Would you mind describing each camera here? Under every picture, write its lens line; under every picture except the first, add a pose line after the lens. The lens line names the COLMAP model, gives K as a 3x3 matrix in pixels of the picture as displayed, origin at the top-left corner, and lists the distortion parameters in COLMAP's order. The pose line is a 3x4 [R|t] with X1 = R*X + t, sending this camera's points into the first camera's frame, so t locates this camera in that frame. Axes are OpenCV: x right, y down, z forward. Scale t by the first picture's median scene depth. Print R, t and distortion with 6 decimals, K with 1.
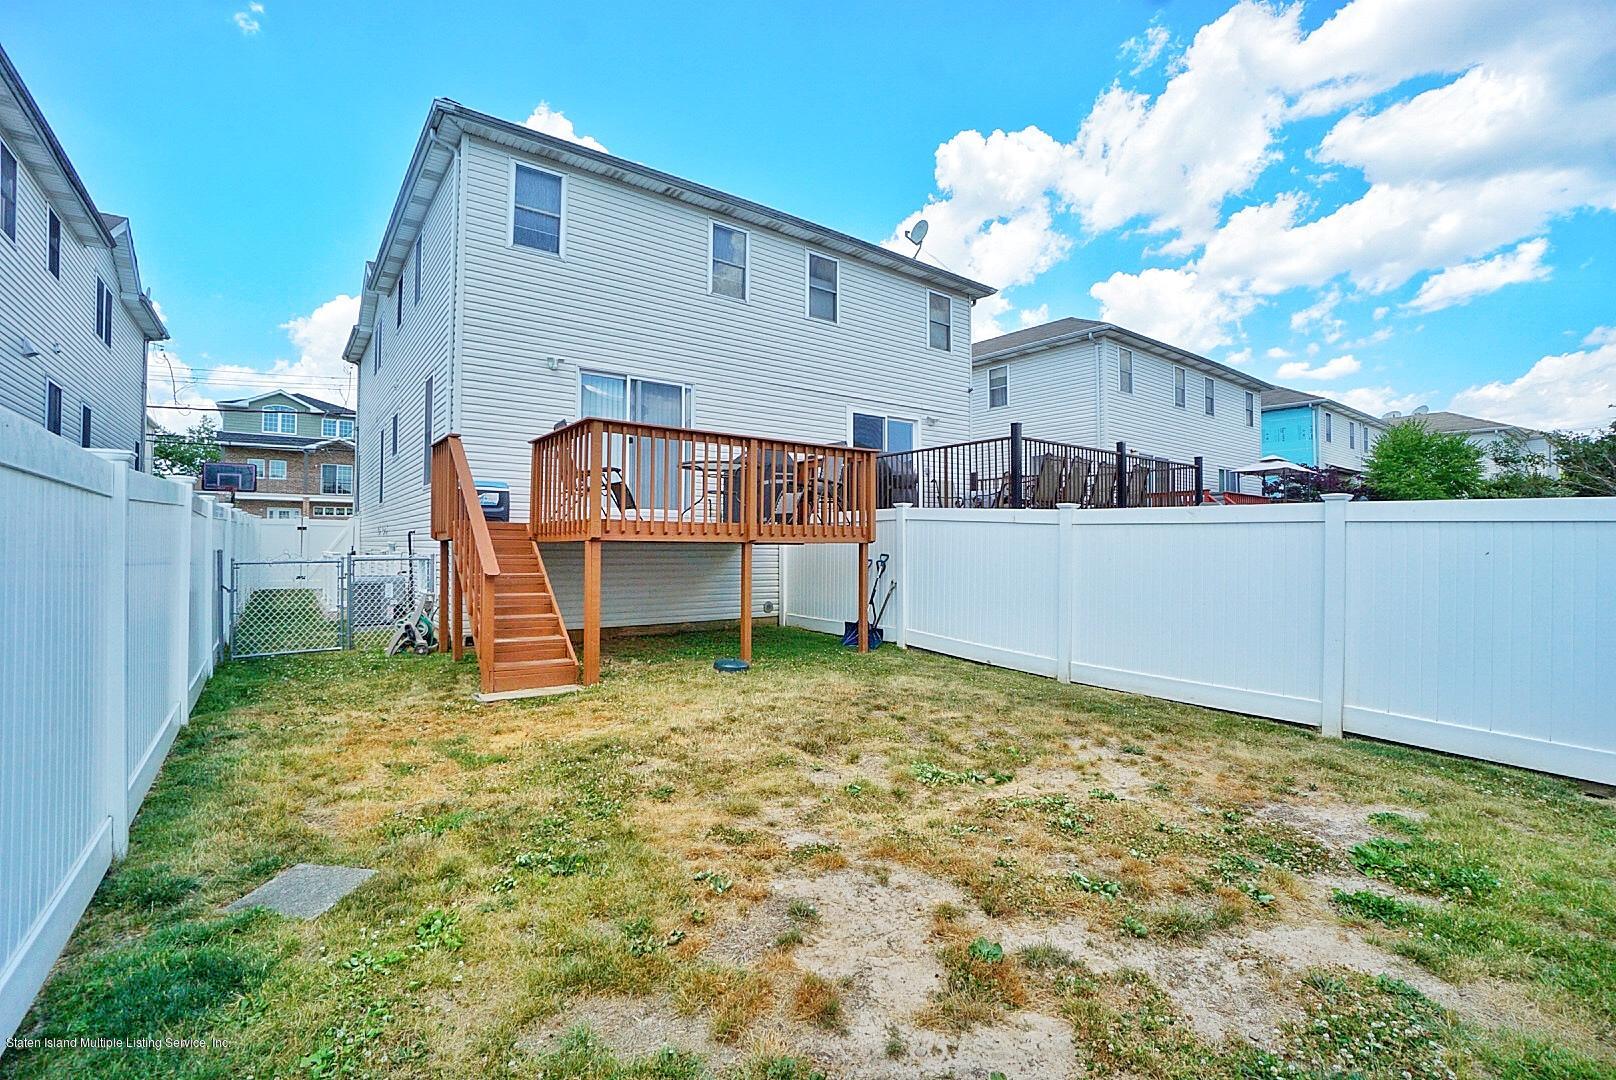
lens RADIAL K [[701.1, 0, 801.3], [0, 701.1, 533.8], [0, 0, 1]] dist [-0.038913, 0.003989]
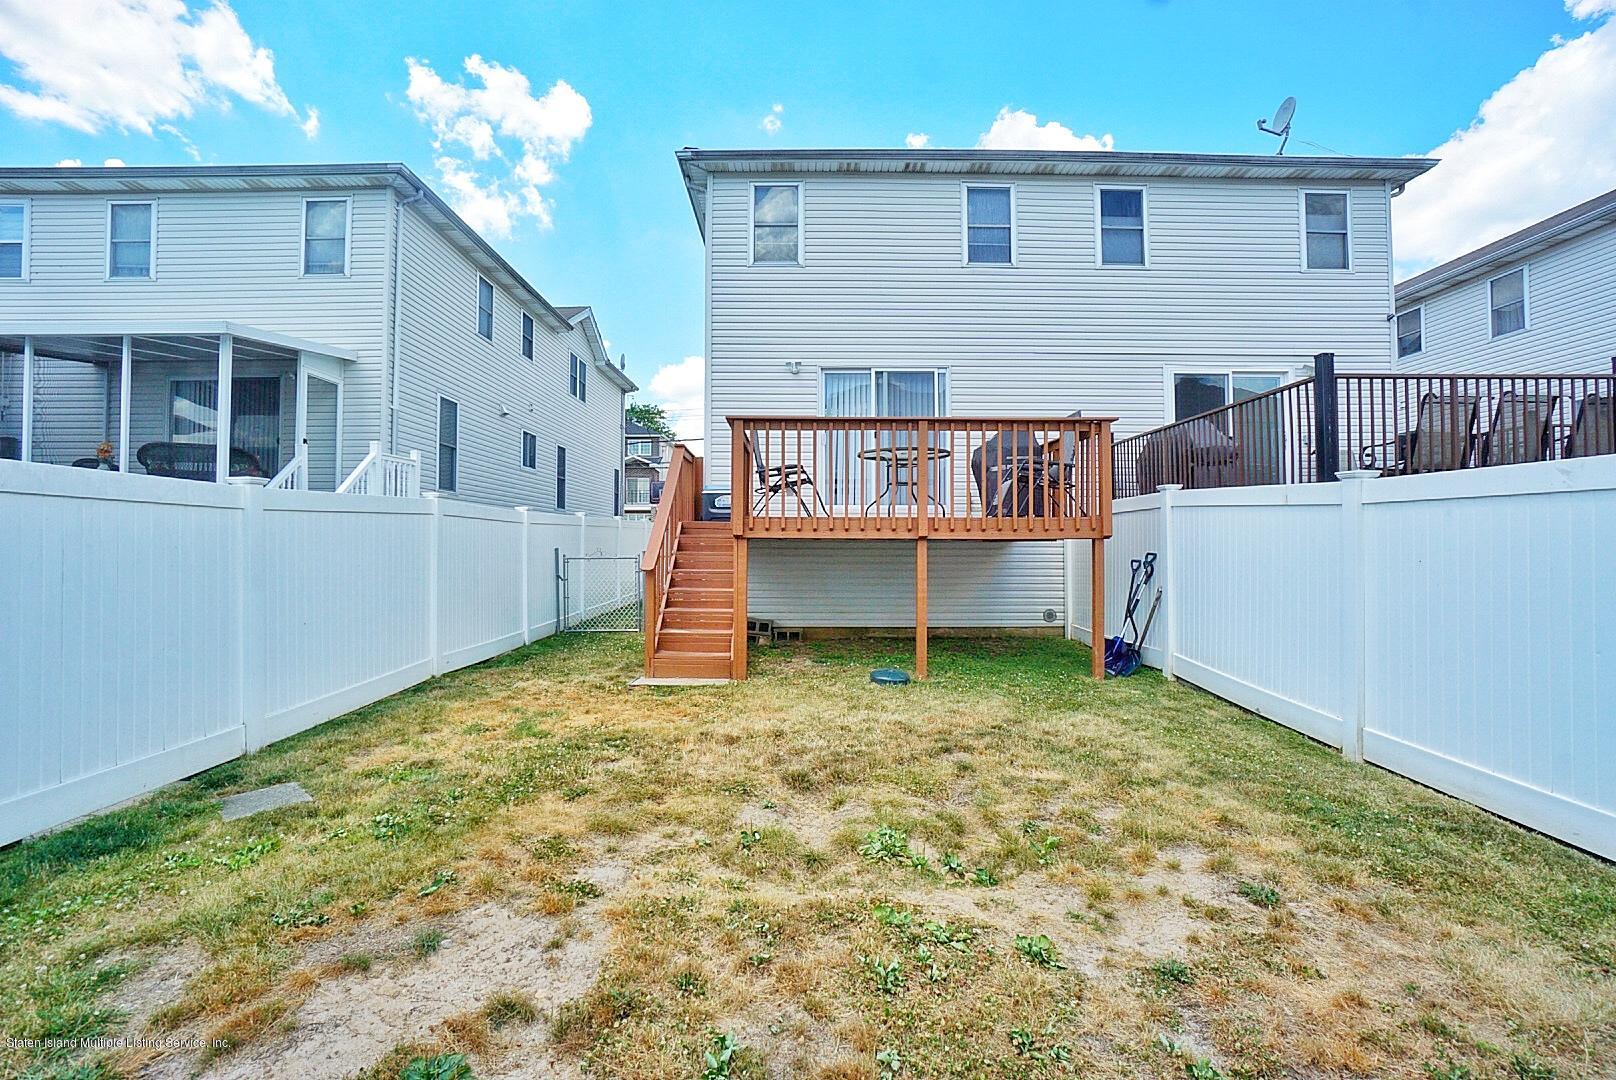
lens RADIAL K [[701.1, 0, 801.0], [0, 701.1, 534.7], [0, 0, 1]] dist [-0.038913, 0.003989]
pose [[0.800738, -0.011384, -0.598906, 0.272556], [0.011064, 0.999930, -0.004214, 0.007881], [0.598912, -0.003252, 0.800808, 0.172557]]
